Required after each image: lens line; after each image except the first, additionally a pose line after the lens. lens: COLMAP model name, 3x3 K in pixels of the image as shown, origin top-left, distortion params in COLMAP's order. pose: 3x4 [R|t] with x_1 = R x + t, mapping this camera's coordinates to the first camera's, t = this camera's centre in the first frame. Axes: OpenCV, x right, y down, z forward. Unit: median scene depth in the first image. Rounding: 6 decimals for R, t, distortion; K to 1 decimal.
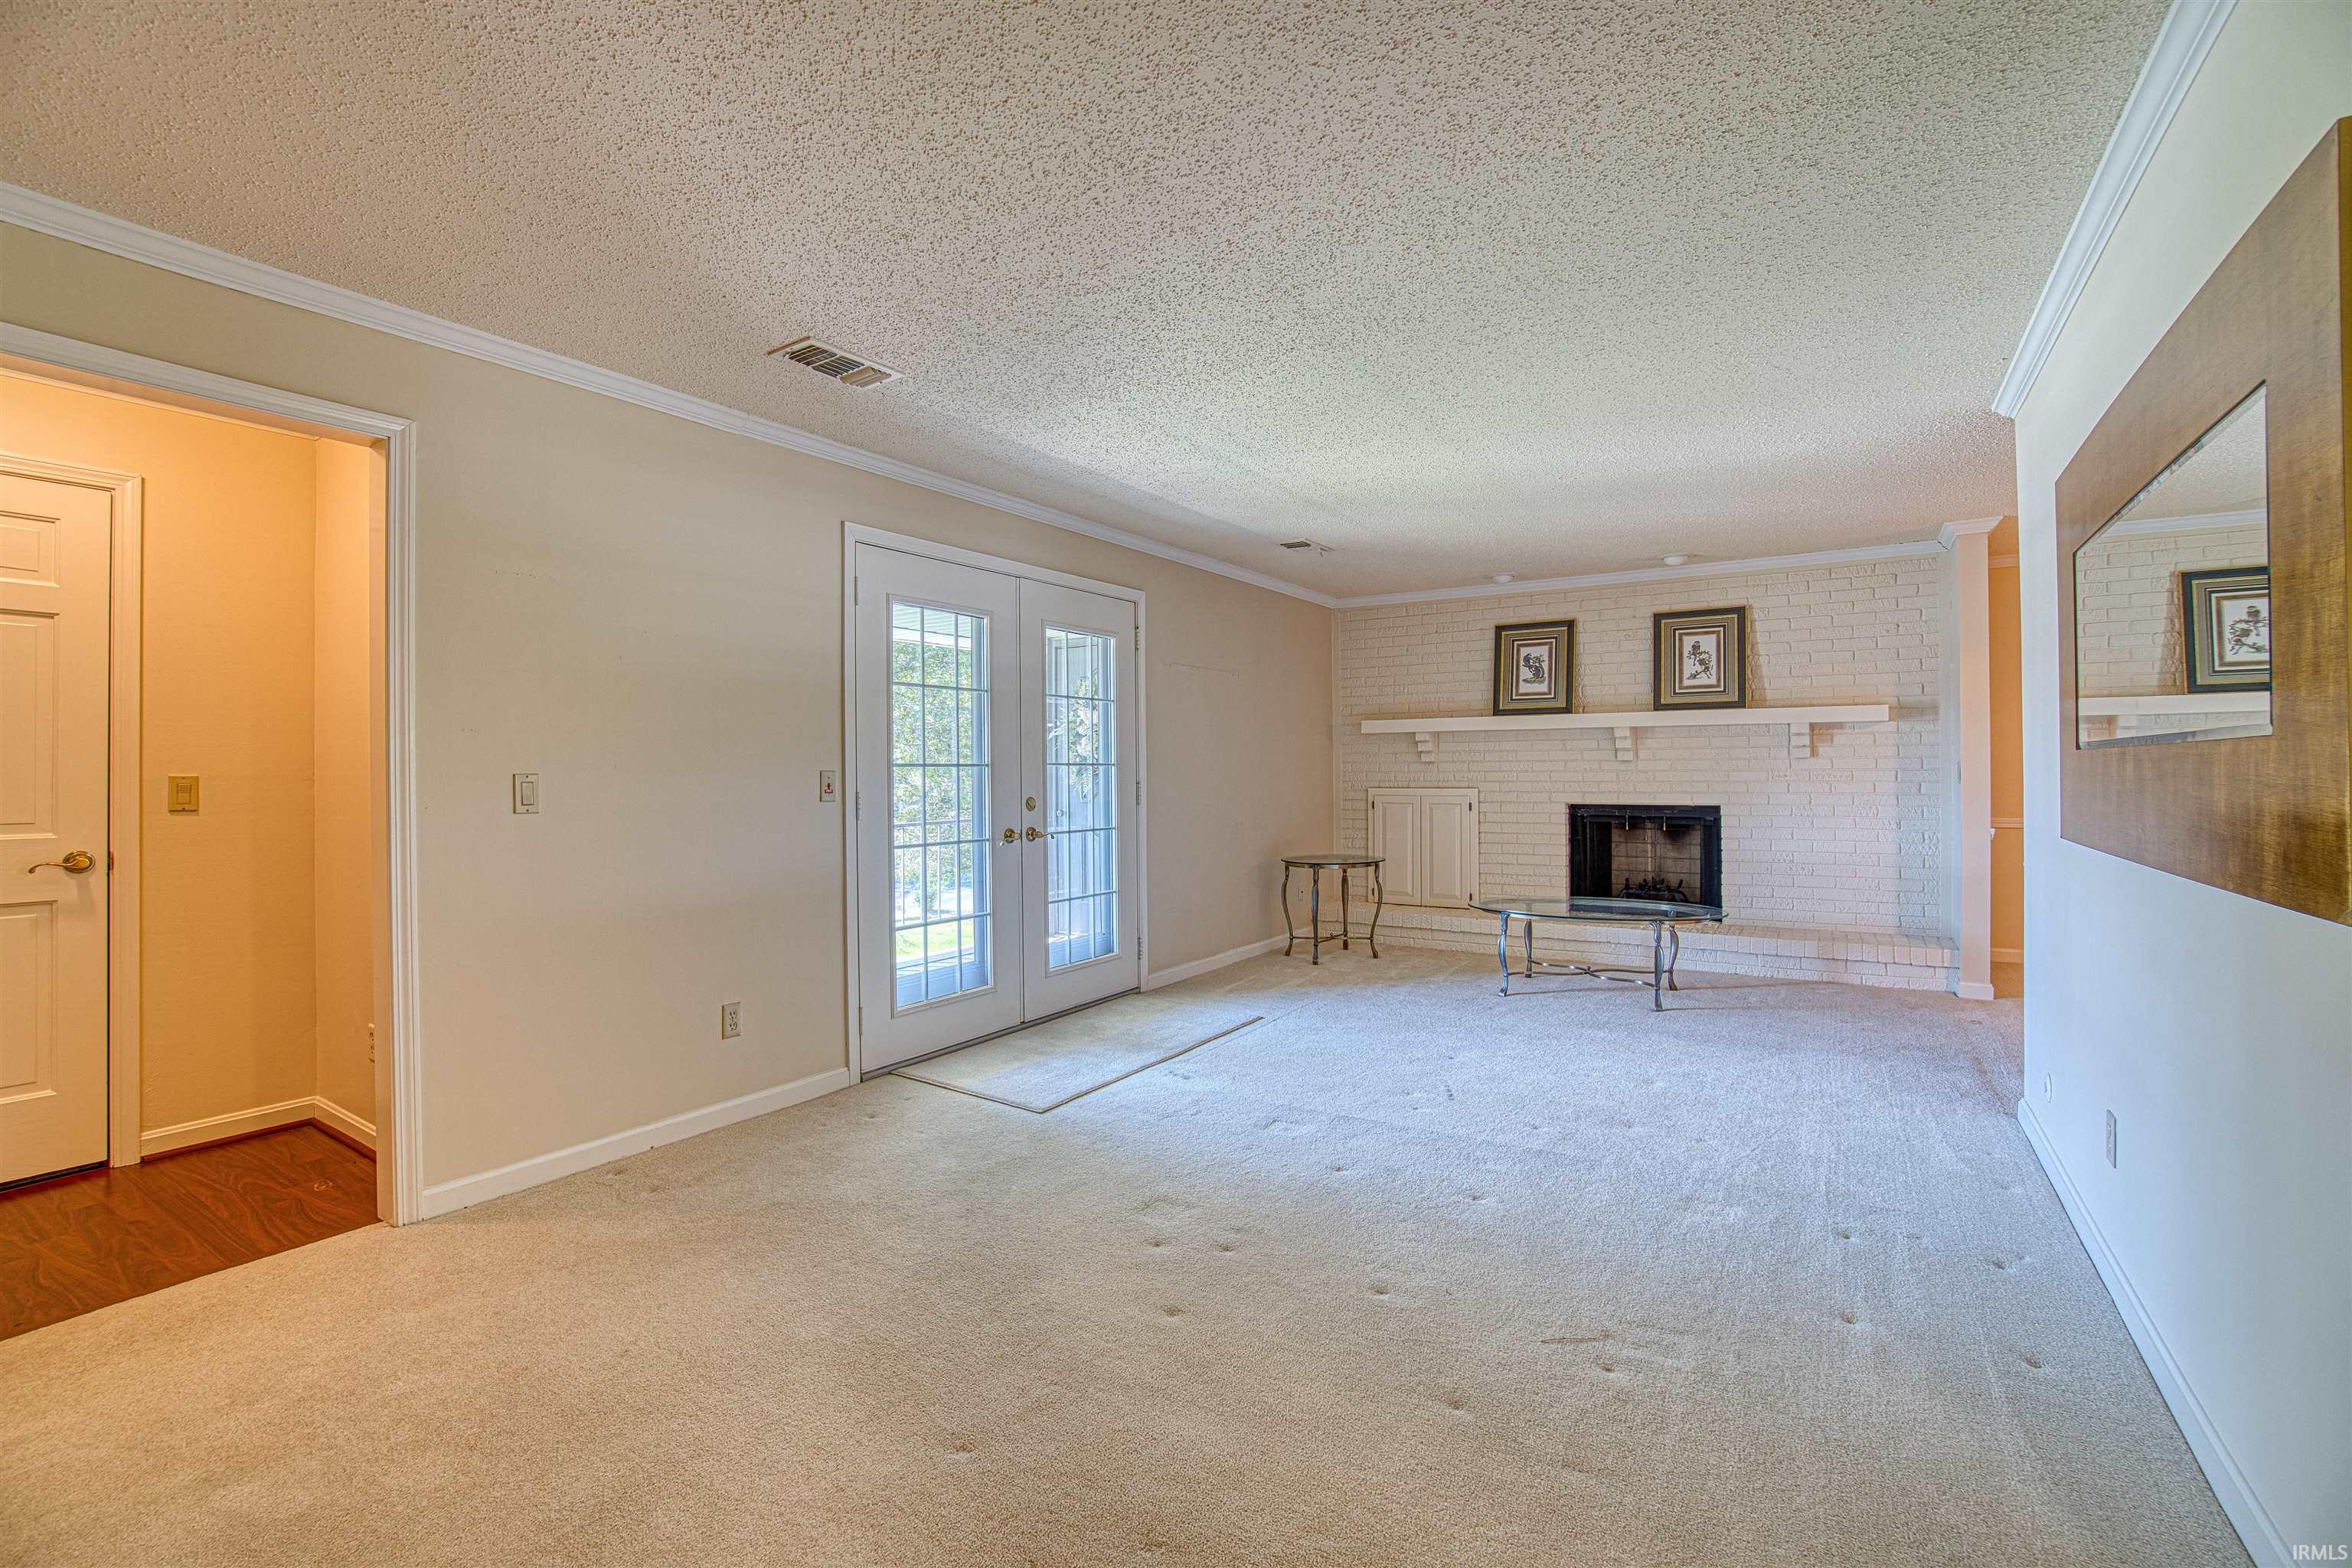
lens RADIAL K [[1030.2, 0, 1165.9], [0, 1030.2, 764.9], [0, 0, 1]] dist [-0.060327, 0.020974]
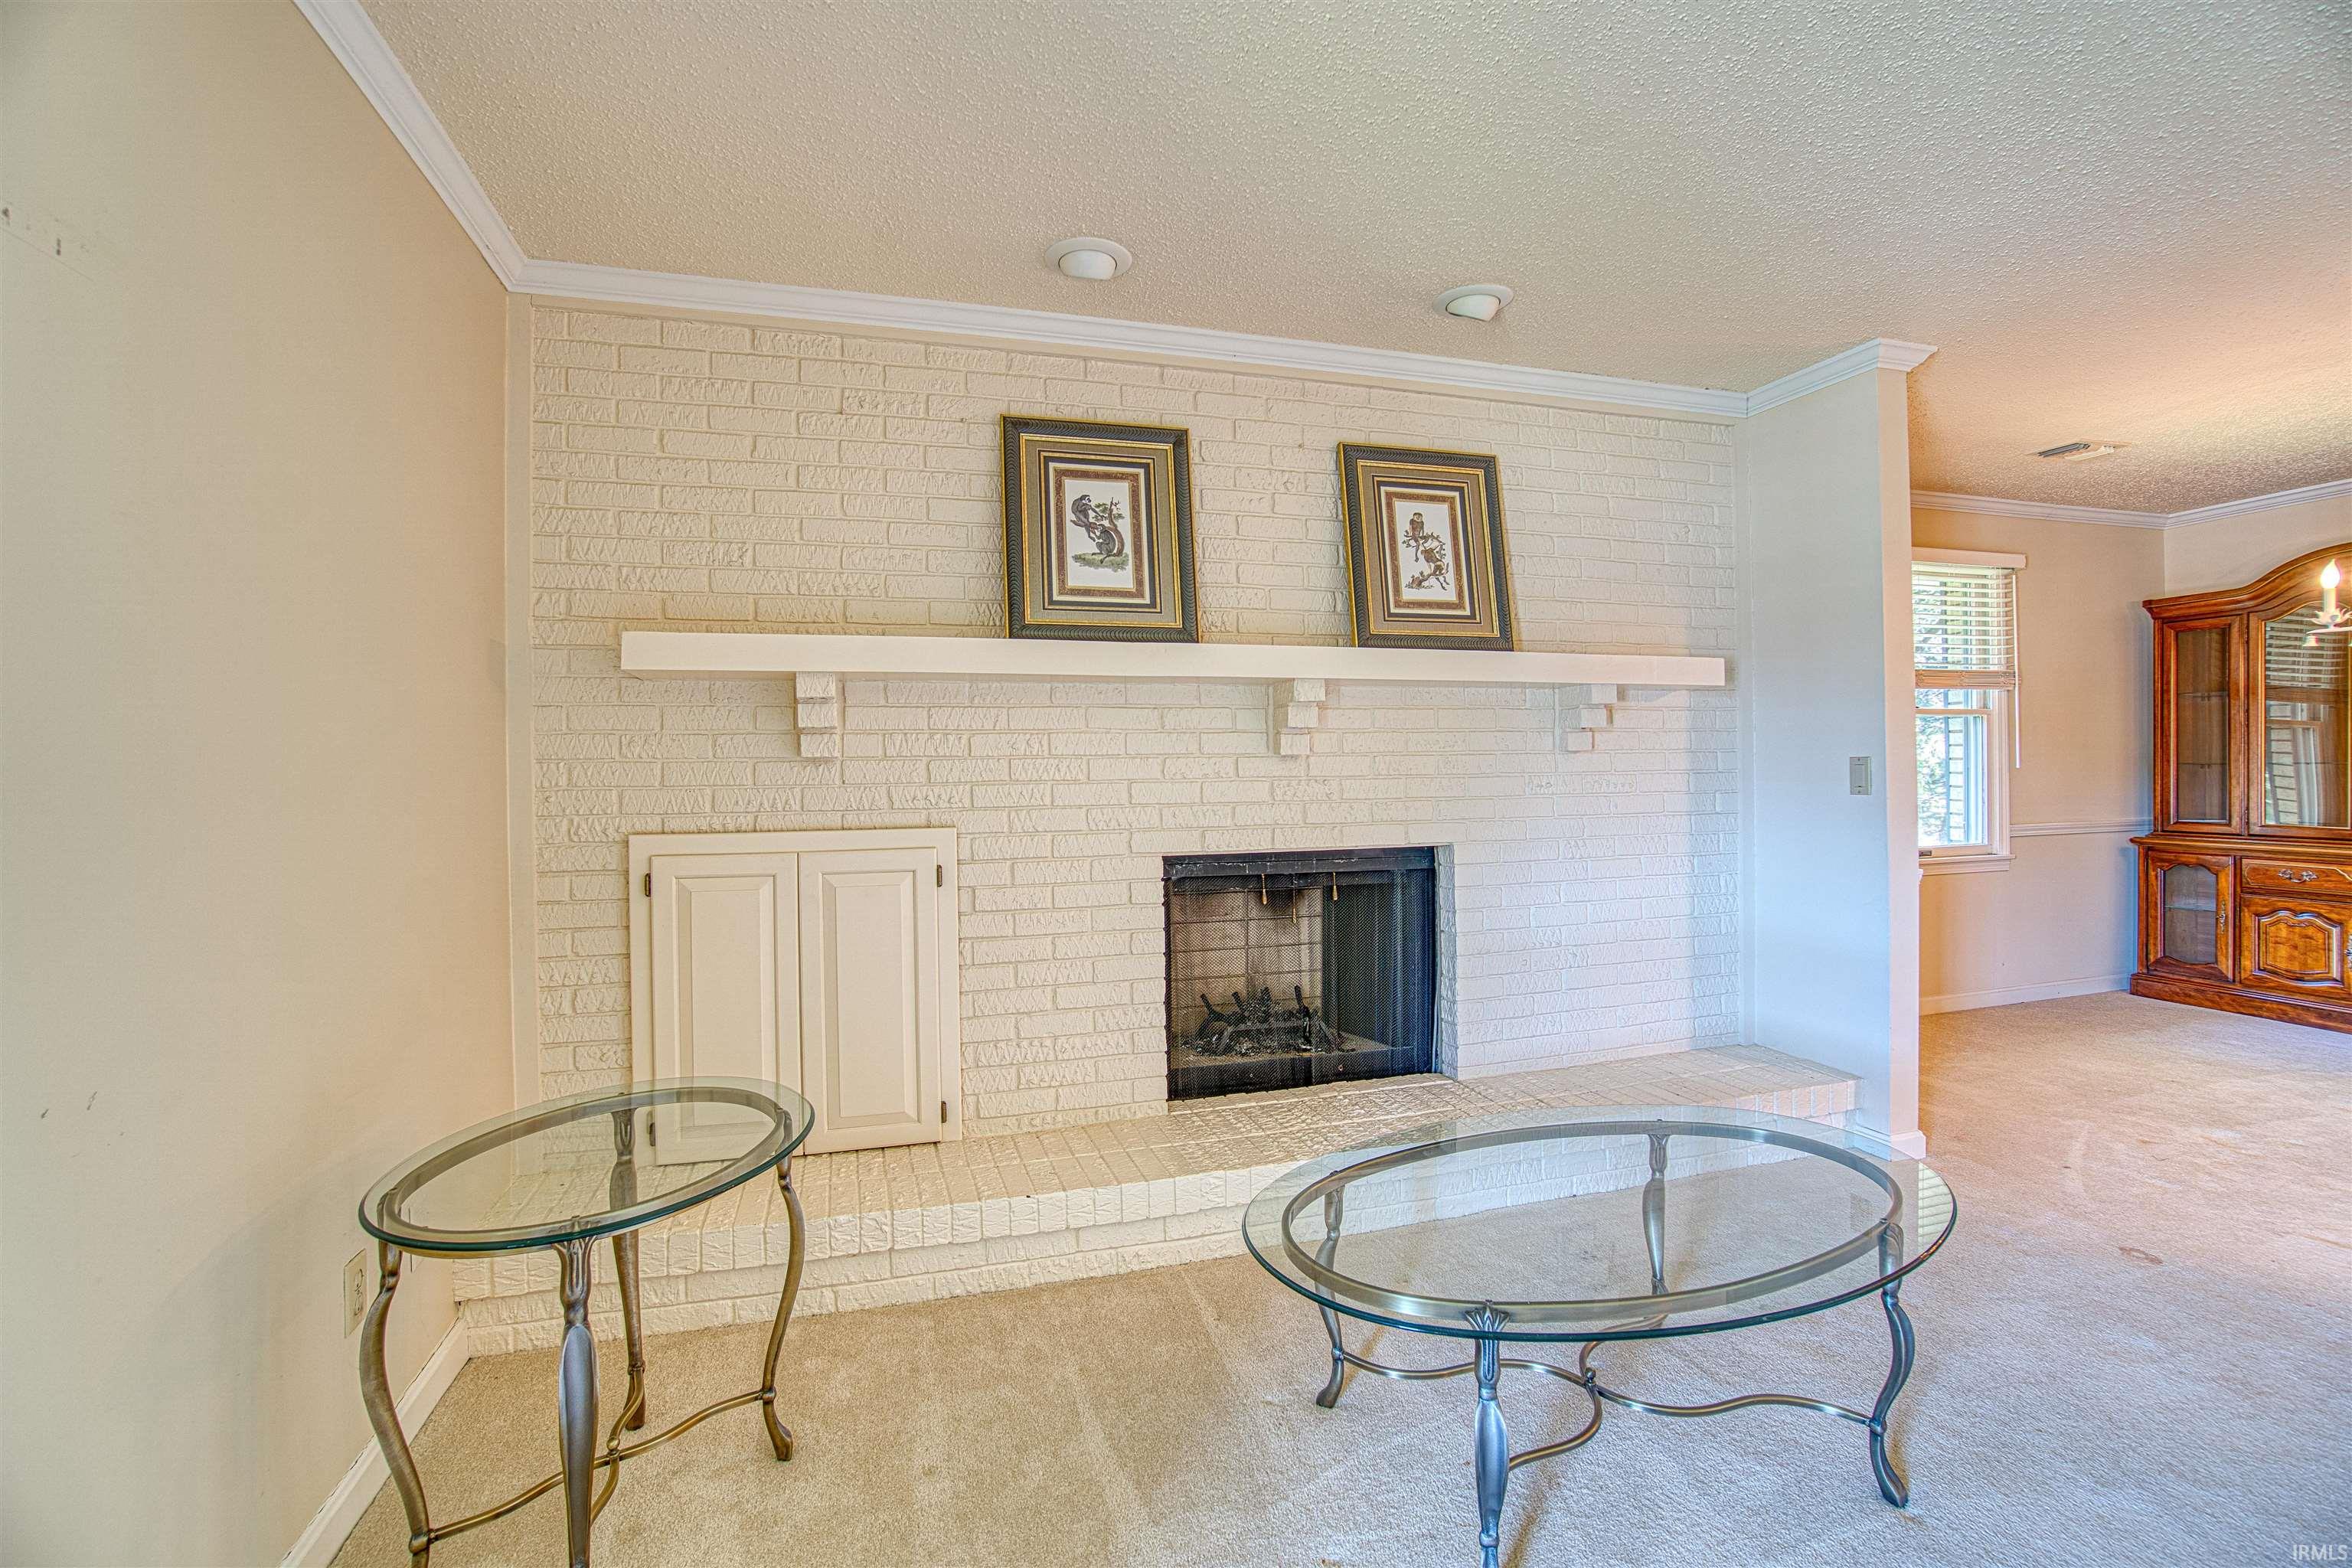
lens RADIAL K [[1030.2, 0, 1164.7], [0, 1030.2, 765.6], [0, 0, 1]] dist [-0.060327, 0.020974]
pose [[0.647474, 0.000155, 0.762087, 0.120899], [0.004209, 0.999984, -0.003779, 0.003070], [-0.762076, 0.005654, 0.647463, 1.390934]]
